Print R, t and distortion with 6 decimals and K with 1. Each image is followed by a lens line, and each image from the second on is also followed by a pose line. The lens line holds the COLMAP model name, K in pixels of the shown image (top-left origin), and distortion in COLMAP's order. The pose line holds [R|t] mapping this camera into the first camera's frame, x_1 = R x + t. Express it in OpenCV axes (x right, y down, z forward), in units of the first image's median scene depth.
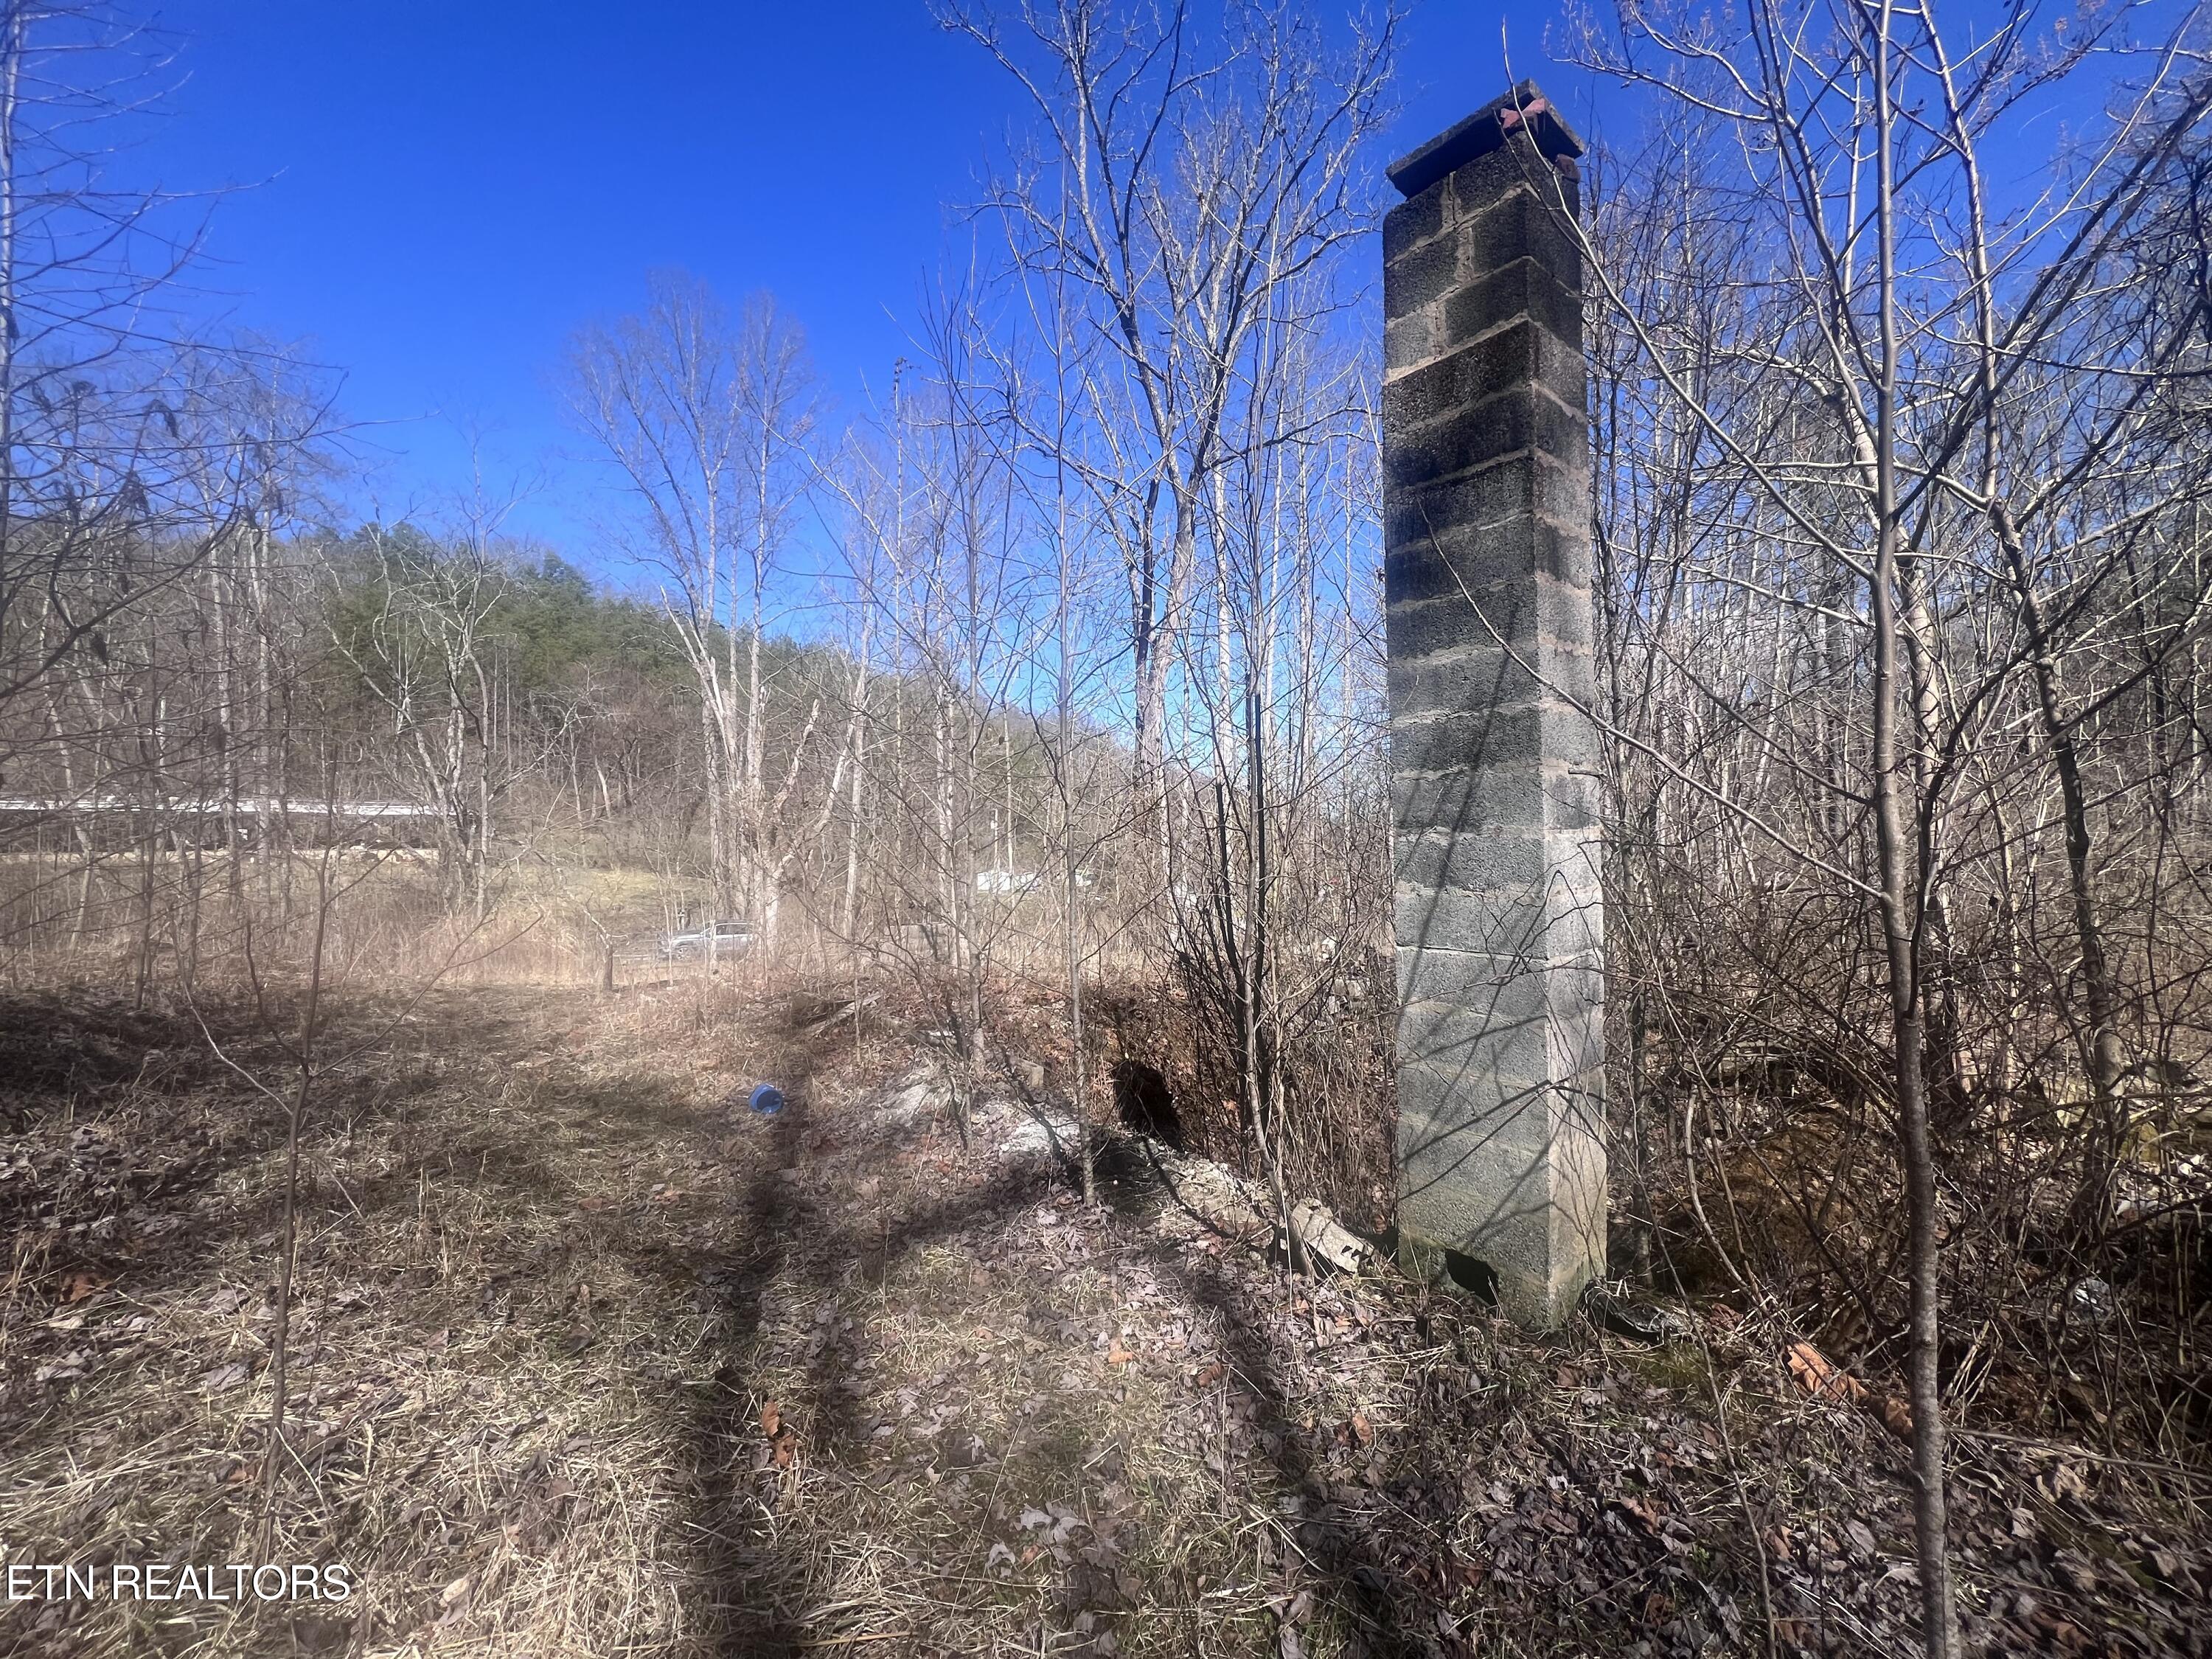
lens RADIAL K [[875.9, 0, 1105.8], [0, 875.9, 841.0], [0, 0, 1]] dist [-0.000876, -0.000070]
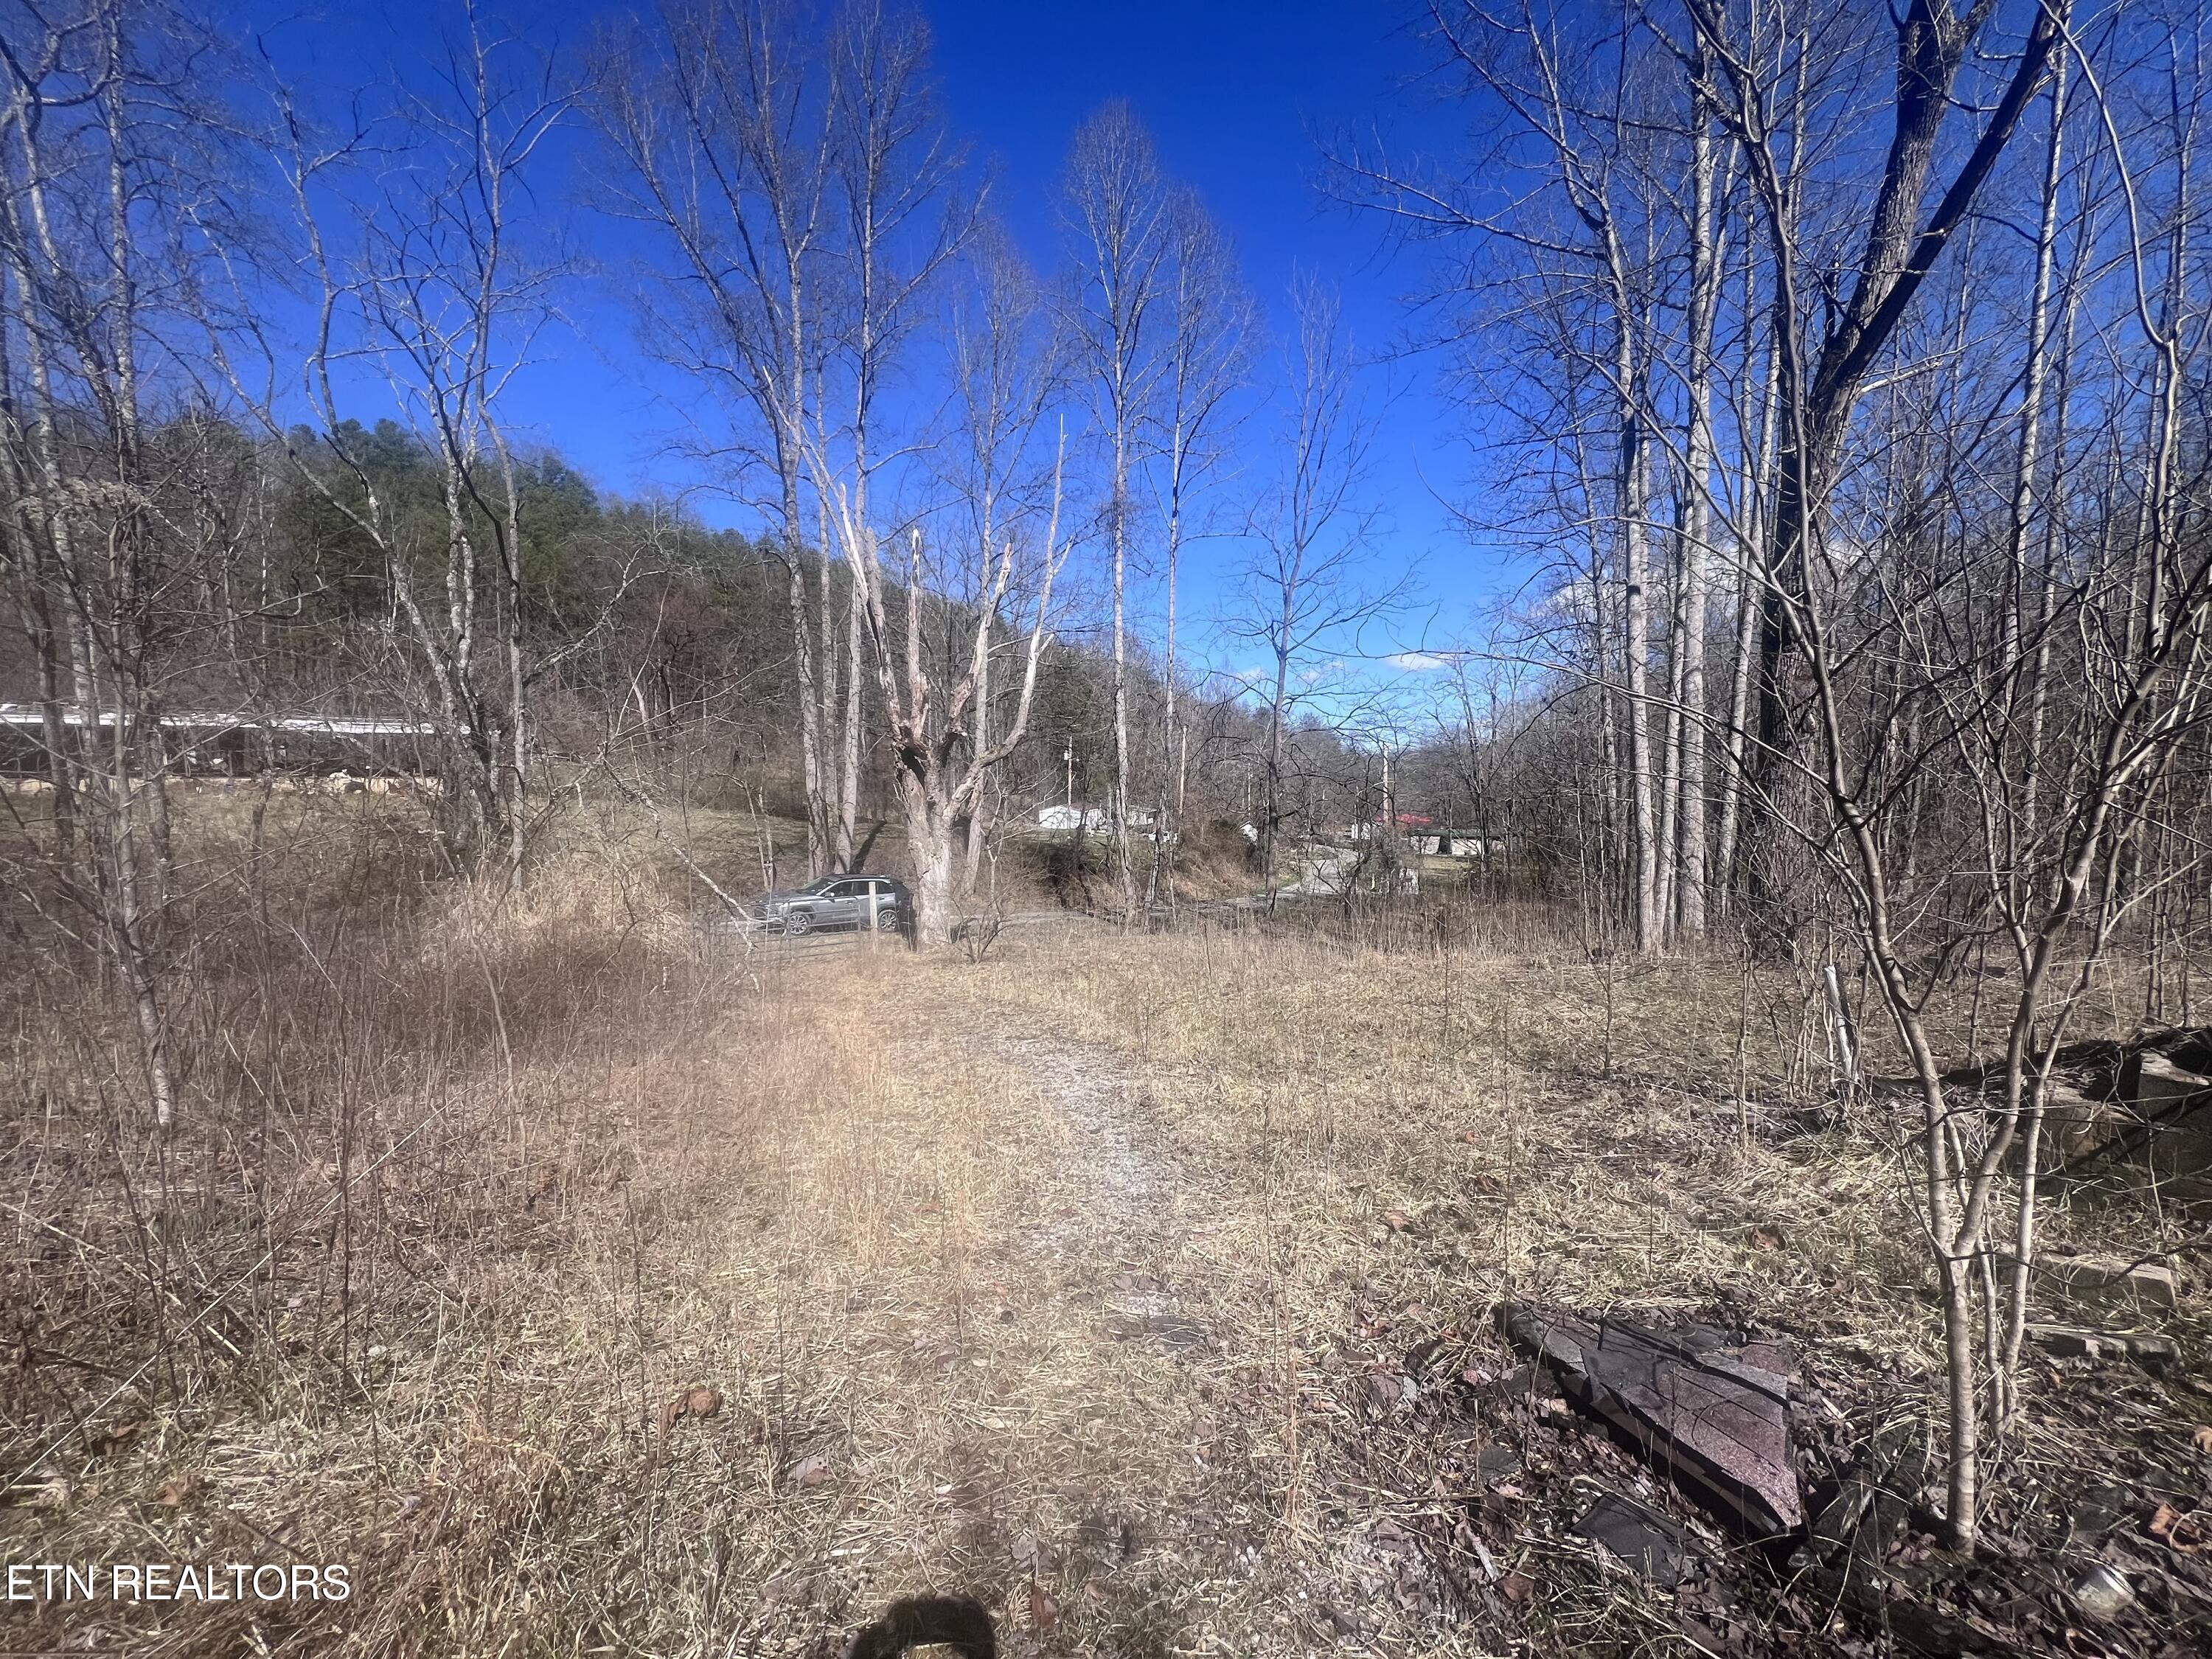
lens RADIAL K [[875.9, 0, 1107.7], [0, 875.9, 834.8], [0, 0, 1]] dist [-0.000876, -0.000070]
pose [[0.999996, 0.001969, -0.002181, -0.321454], [-0.001820, 0.997807, 0.066171, 0.014914], [0.002306, -0.066167, 0.997806, 0.422183]]
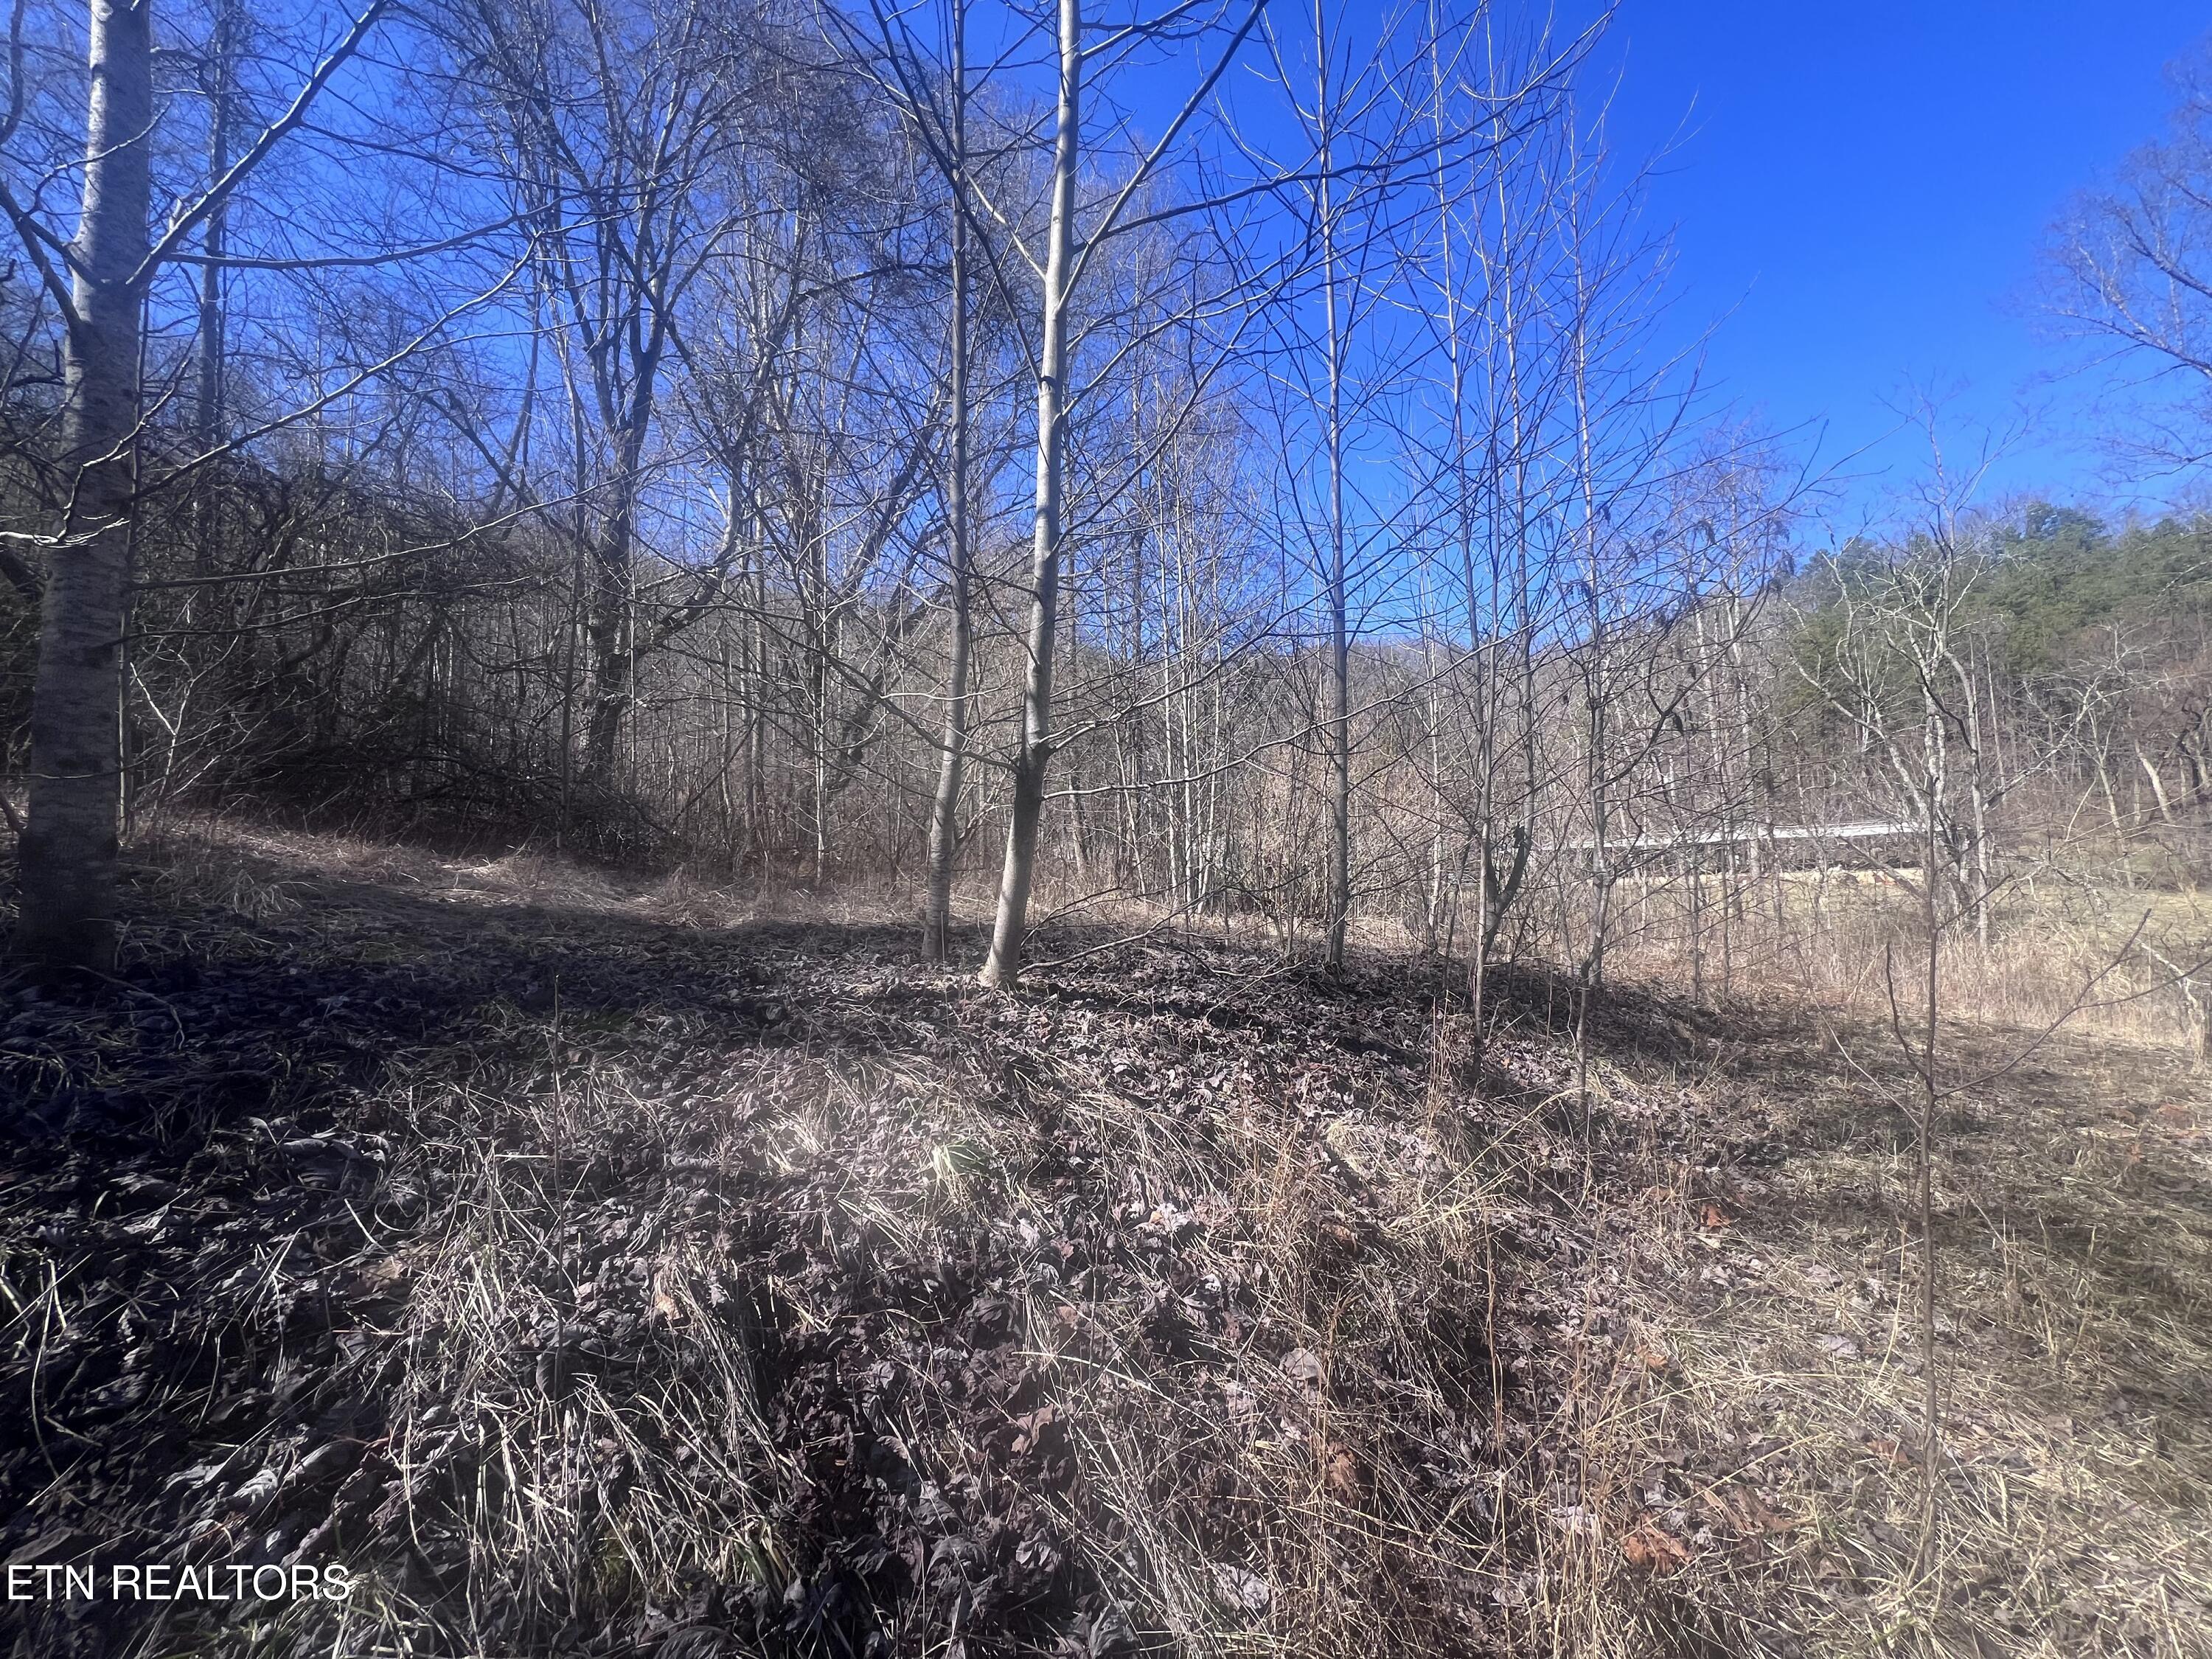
lens RADIAL K [[875.9, 0, 1111.0], [0, 875.9, 833.2], [0, 0, 1]] dist [-0.000876, -0.000070]
pose [[0.173995, -0.063787, -0.982678, -0.001901], [0.031442, 0.997751, -0.059198, -0.000565], [0.984244, -0.020597, 0.175609, -0.008138]]
